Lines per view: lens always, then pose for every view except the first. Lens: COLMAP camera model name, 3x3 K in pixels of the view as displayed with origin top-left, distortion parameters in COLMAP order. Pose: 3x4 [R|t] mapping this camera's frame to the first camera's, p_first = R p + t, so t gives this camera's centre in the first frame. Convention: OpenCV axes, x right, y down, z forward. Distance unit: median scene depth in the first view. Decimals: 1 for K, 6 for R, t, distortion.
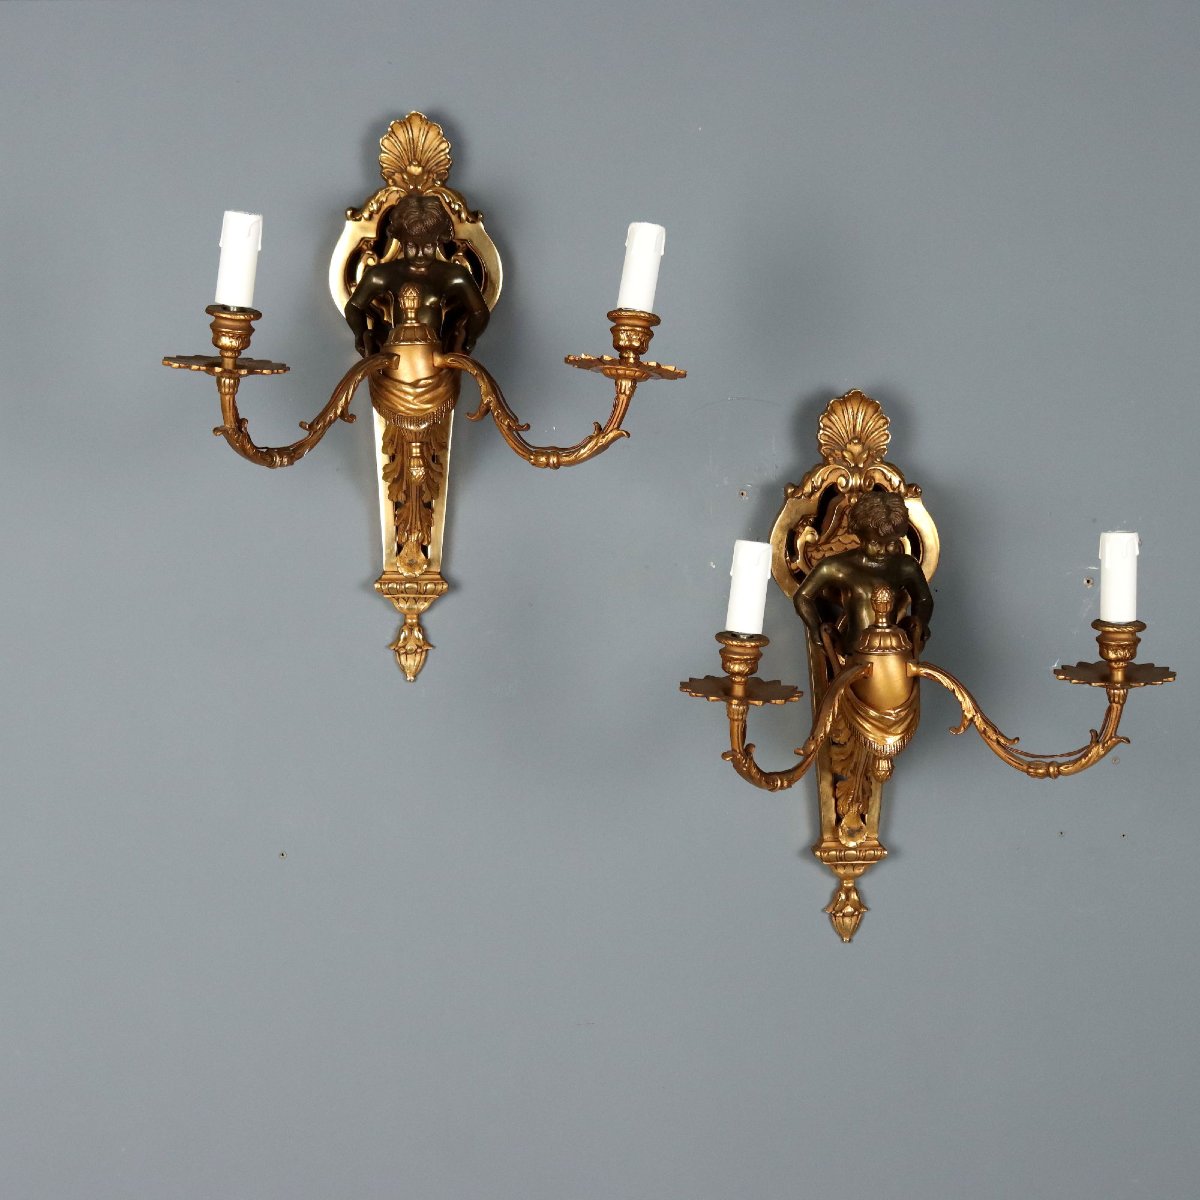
lens RADIAL K [[2535.7, 0, 600.0], [0, 2535.7, 600.0], [0, 0, 1]] dist [0.006882, -0.067735]
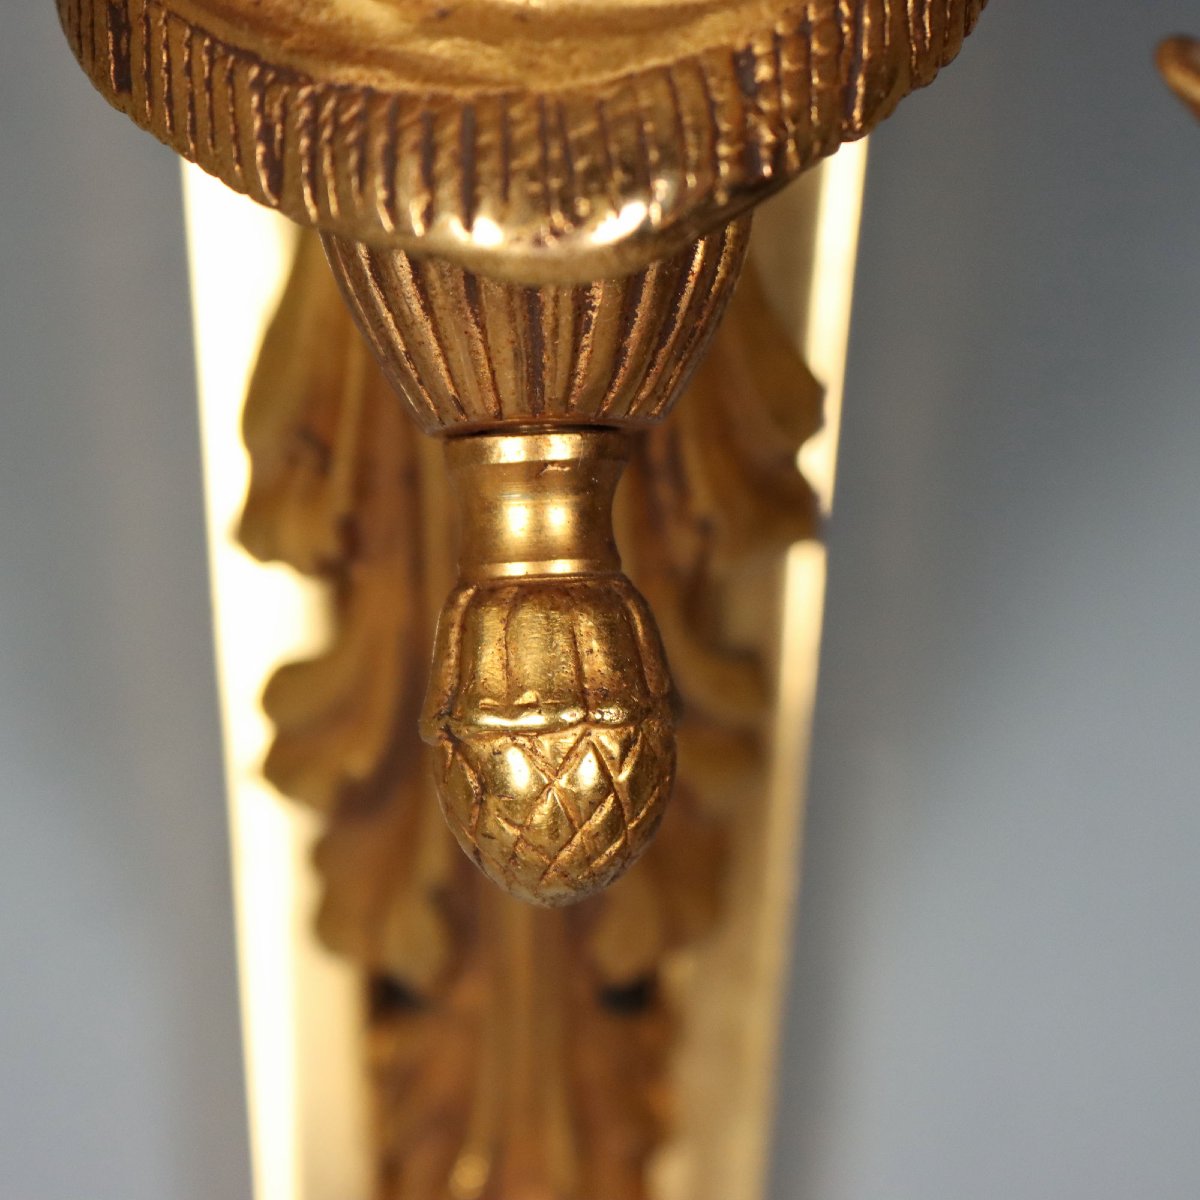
lens RADIAL K [[3962.2, 0, 600.0], [0, 3962.2, 600.0], [0, 0, 1]] dist [0.004800, 0.000552]
pose [[0.998311, -0.003344, -0.058001, -0.058964], [-0.000194, 0.998145, -0.060874, -0.045055], [0.058097, 0.060783, 0.996459, 0.816569]]
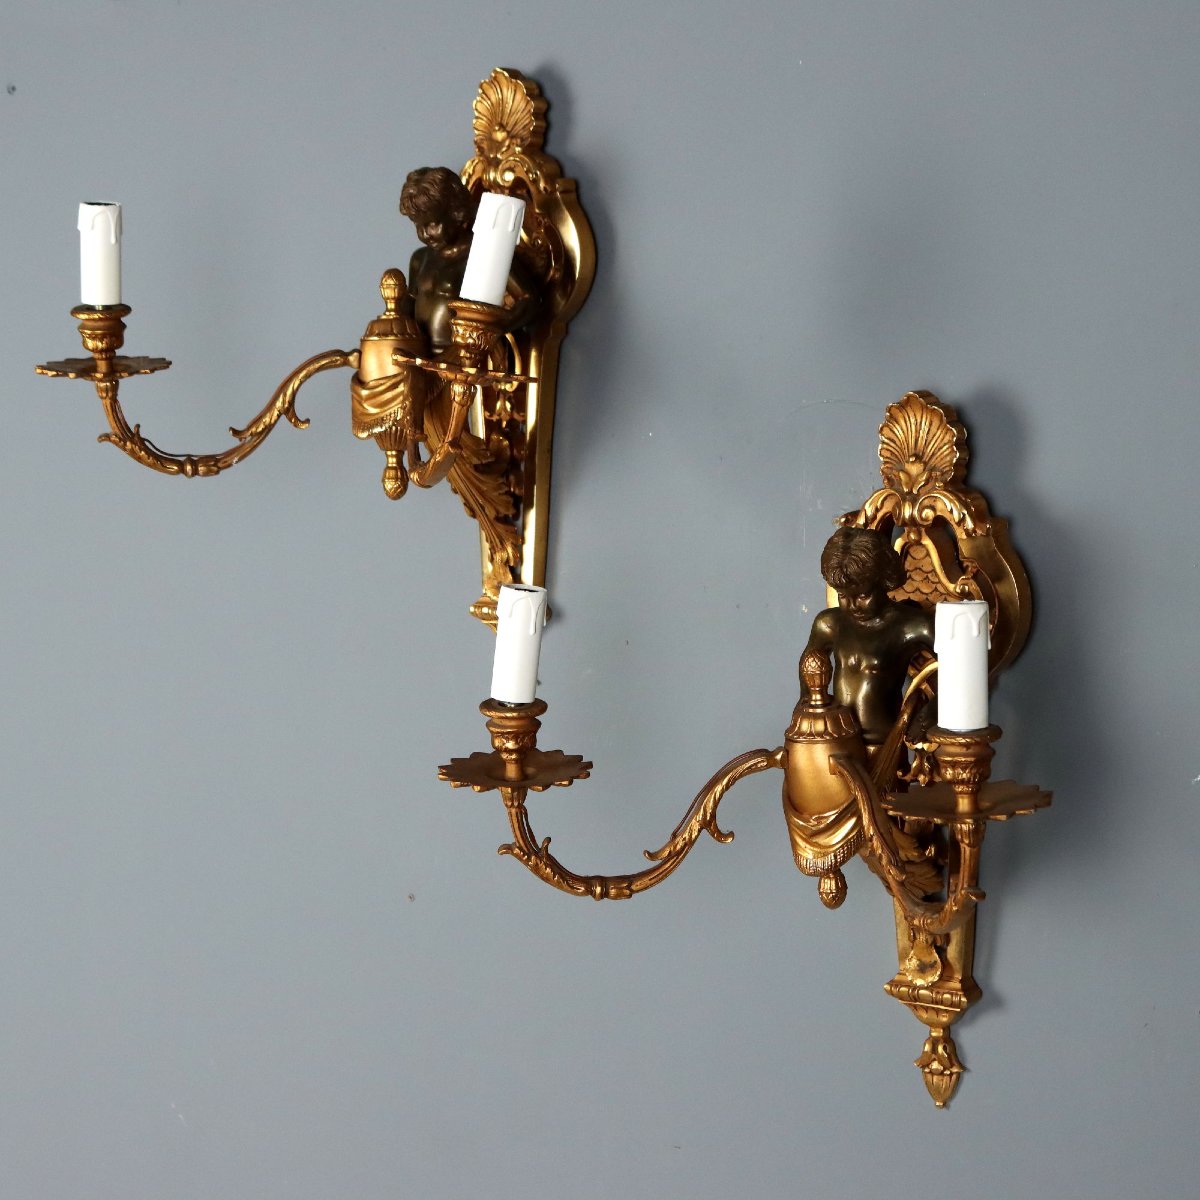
lens RADIAL K [[2535.7, 0, 600.0], [0, 2535.7, 600.0], [0, 0, 1]] dist [0.006882, -0.067735]
pose [[0.773093, 0.058560, -0.631584, 0.513329], [-0.048354, 0.998273, 0.033372, -0.041240], [0.632447, 0.004740, 0.774589, 0.348316]]
